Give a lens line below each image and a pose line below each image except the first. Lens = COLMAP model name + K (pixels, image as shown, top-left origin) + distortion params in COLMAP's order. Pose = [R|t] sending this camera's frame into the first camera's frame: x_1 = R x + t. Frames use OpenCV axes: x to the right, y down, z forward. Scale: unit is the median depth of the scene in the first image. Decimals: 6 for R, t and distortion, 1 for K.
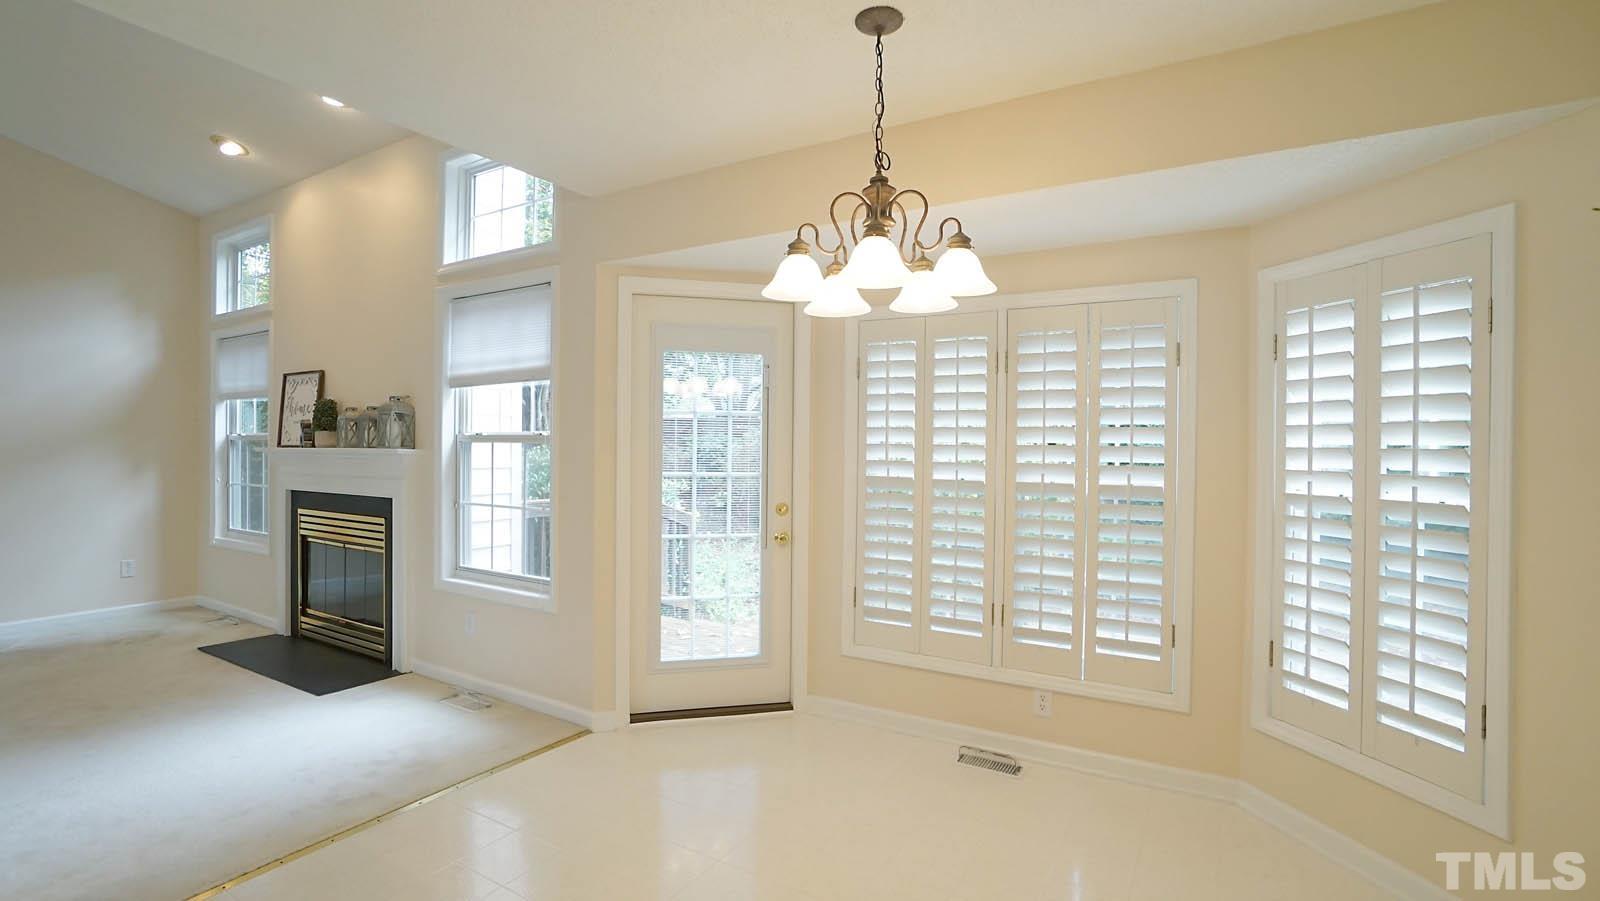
lens RADIAL K [[729.7, 0, 790.9], [0, 729.7, 450.0], [0, 0, 1]] dist [-0.063917, 0.026687]
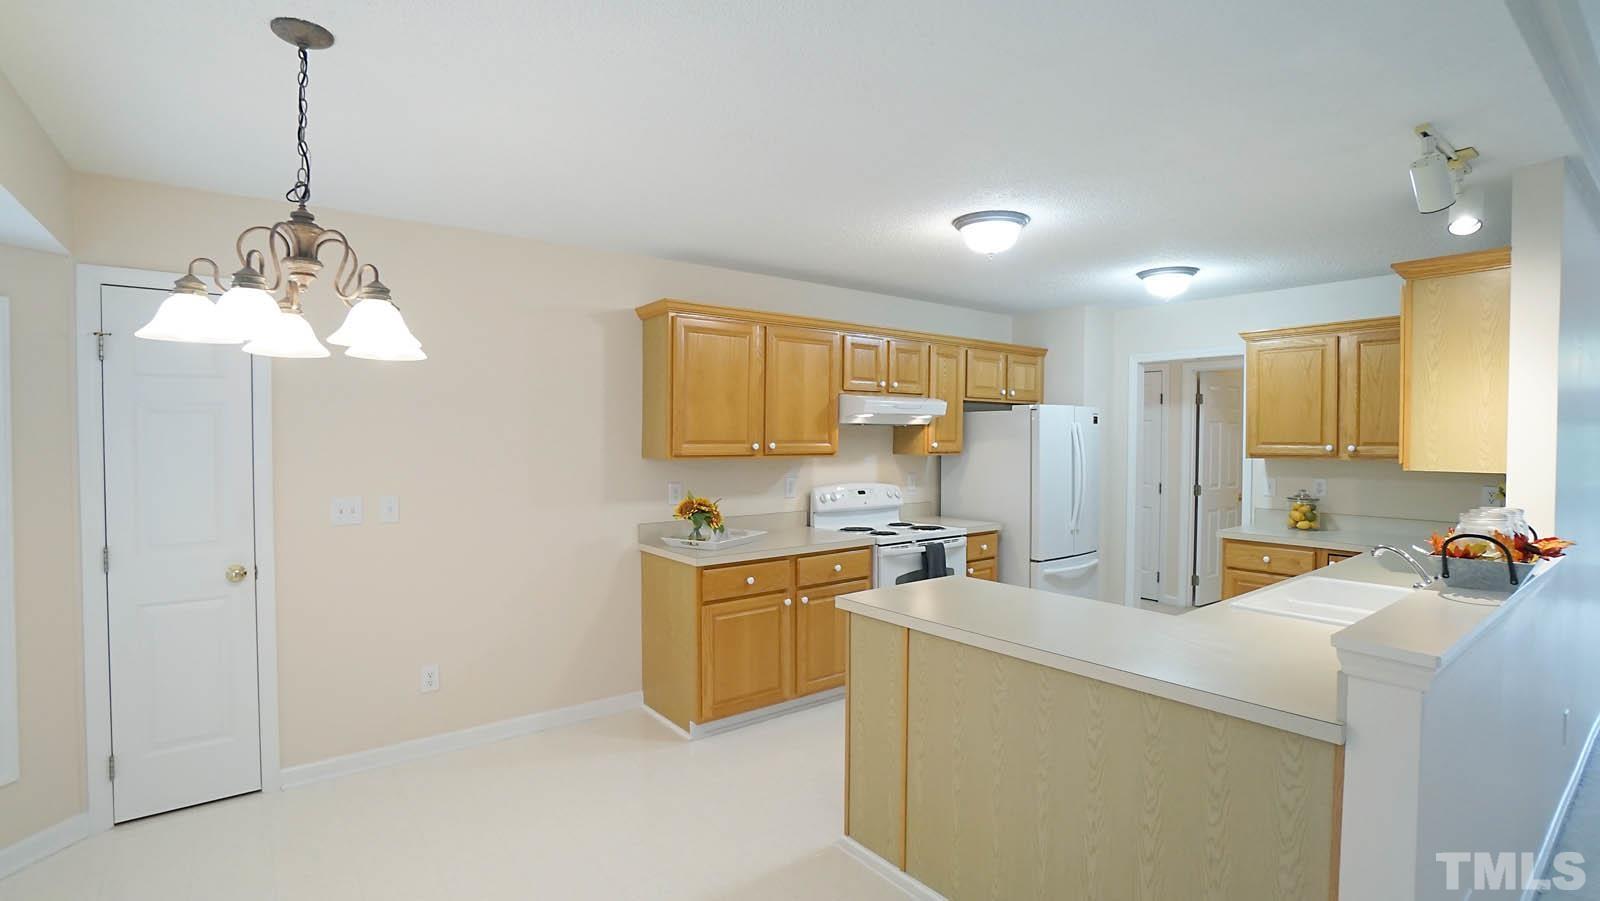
lens RADIAL K [[729.7, 0, 790.9], [0, 729.7, 450.0], [0, 0, 1]] dist [-0.063917, 0.026687]
pose [[-0.927772, -0.019040, 0.372661, -0.541777], [-0.007580, 0.999453, 0.032192, -0.079709], [-0.373070, 0.027042, -0.927409, 1.117093]]
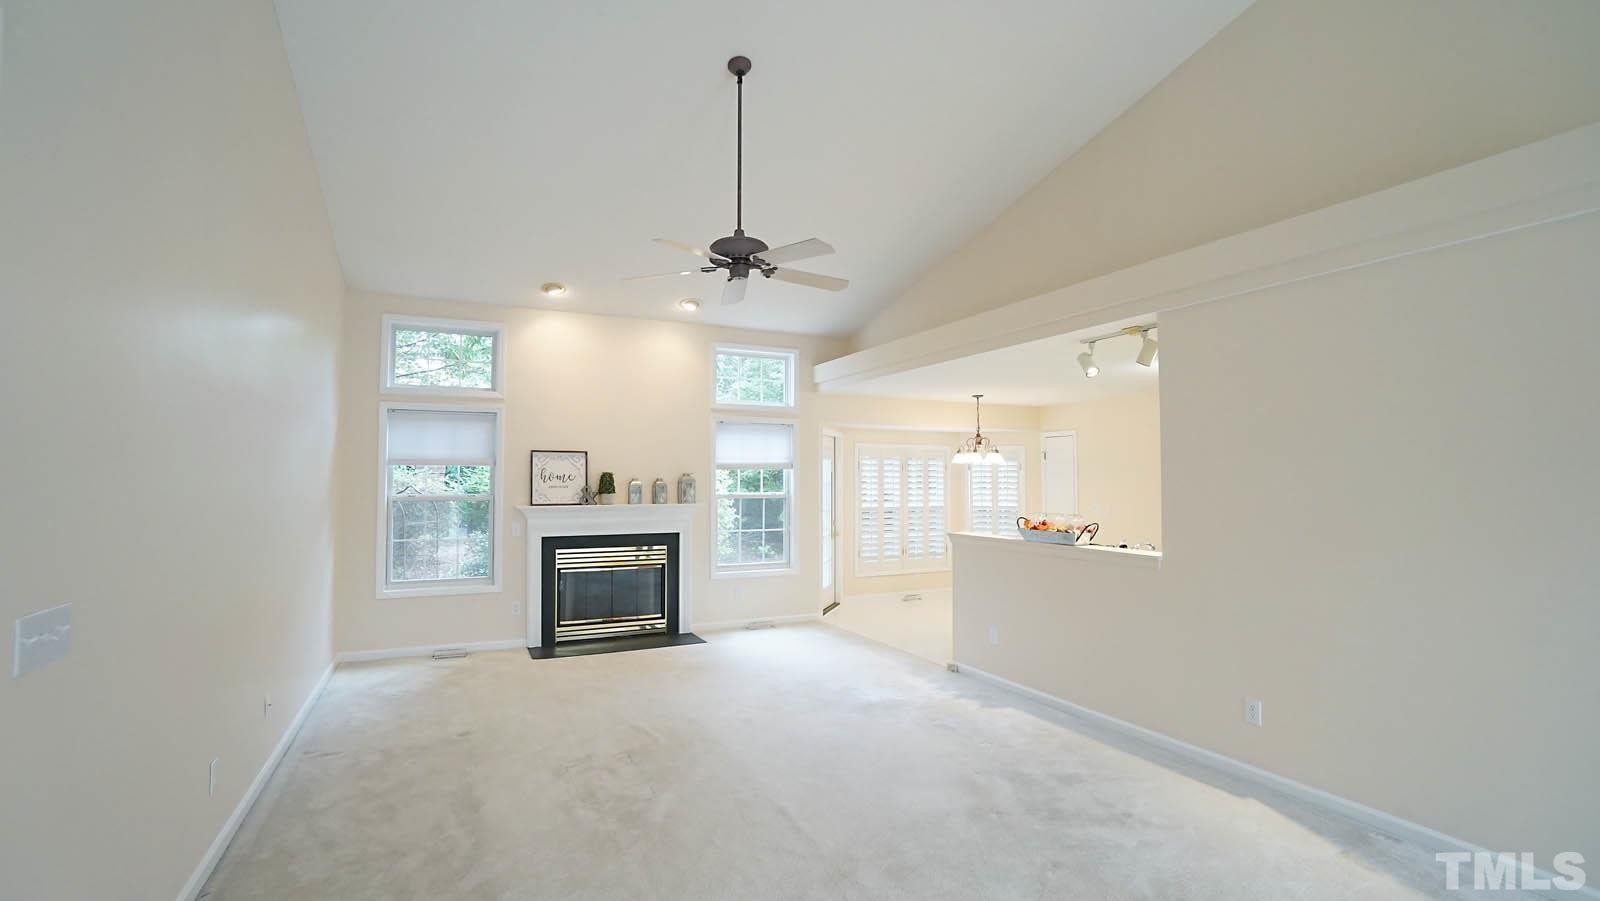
lens RADIAL K [[703.6, 0, 787.2], [0, 703.6, 453.4], [0, 0, 1]] dist [-0.070446, 0.027528]
pose [[0.548509, 0.022090, 0.835853, -2.740660], [0.010430, 0.999392, -0.033257, -0.095528], [-0.836080, 0.026959, 0.547945, -0.214717]]
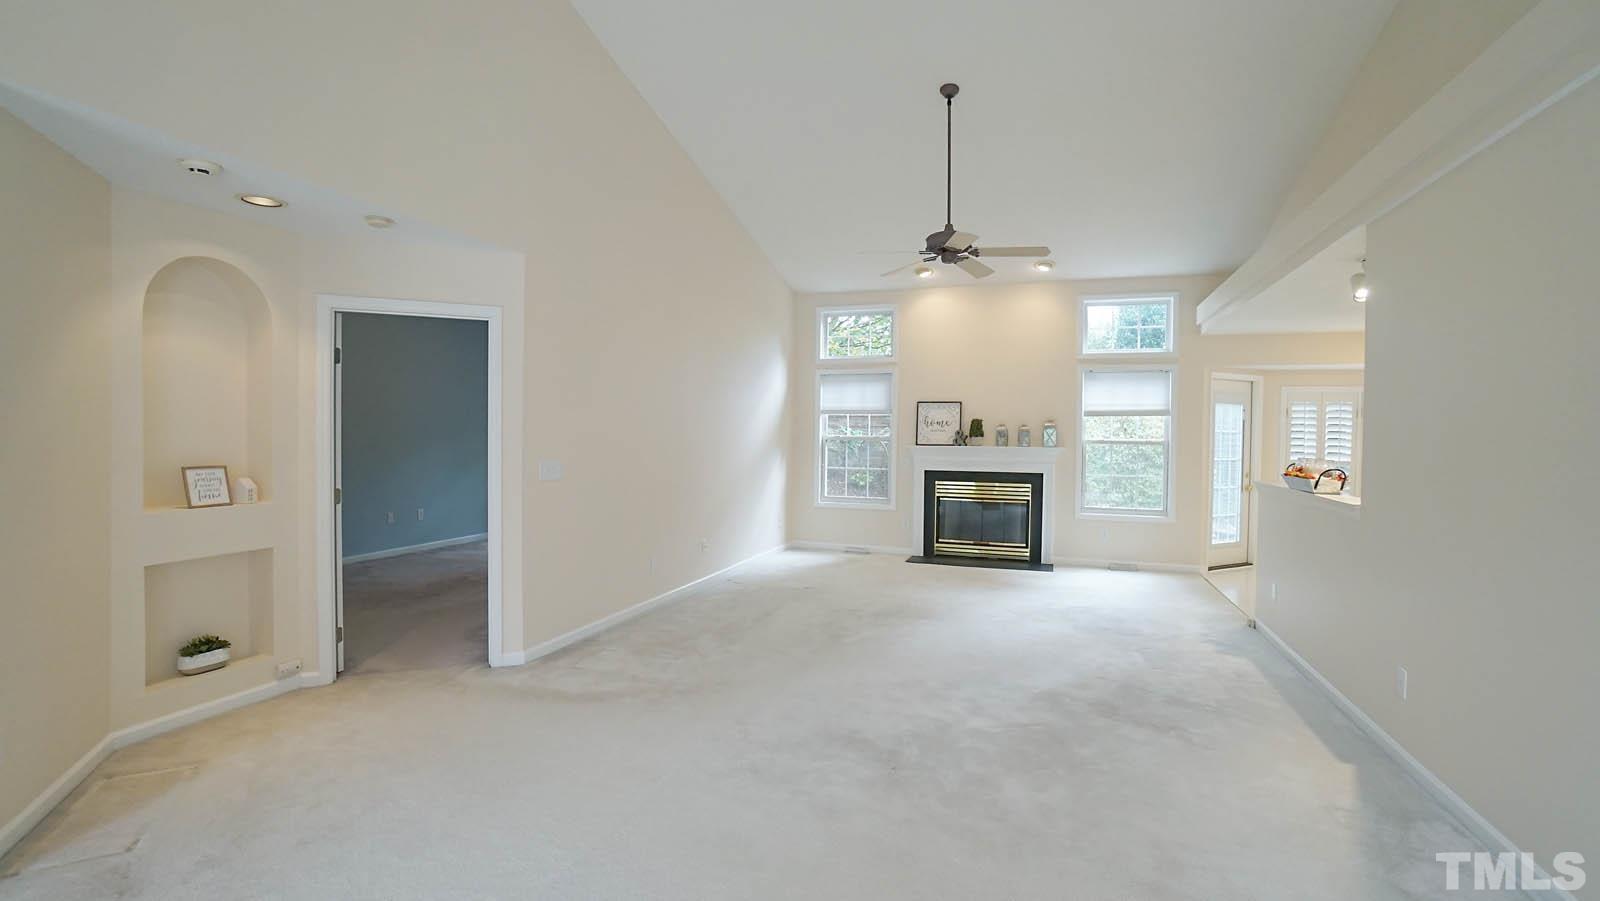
lens RADIAL K [[729.7, 0, 790.9], [0, 729.7, 450.0], [0, 0, 1]] dist [-0.063917, 0.026687]
pose [[0.981285, -0.003065, 0.192534, -2.382600], [-0.000495, 0.999830, 0.018440, -0.044082], [-0.192558, -0.018190, 0.981117, -1.148162]]
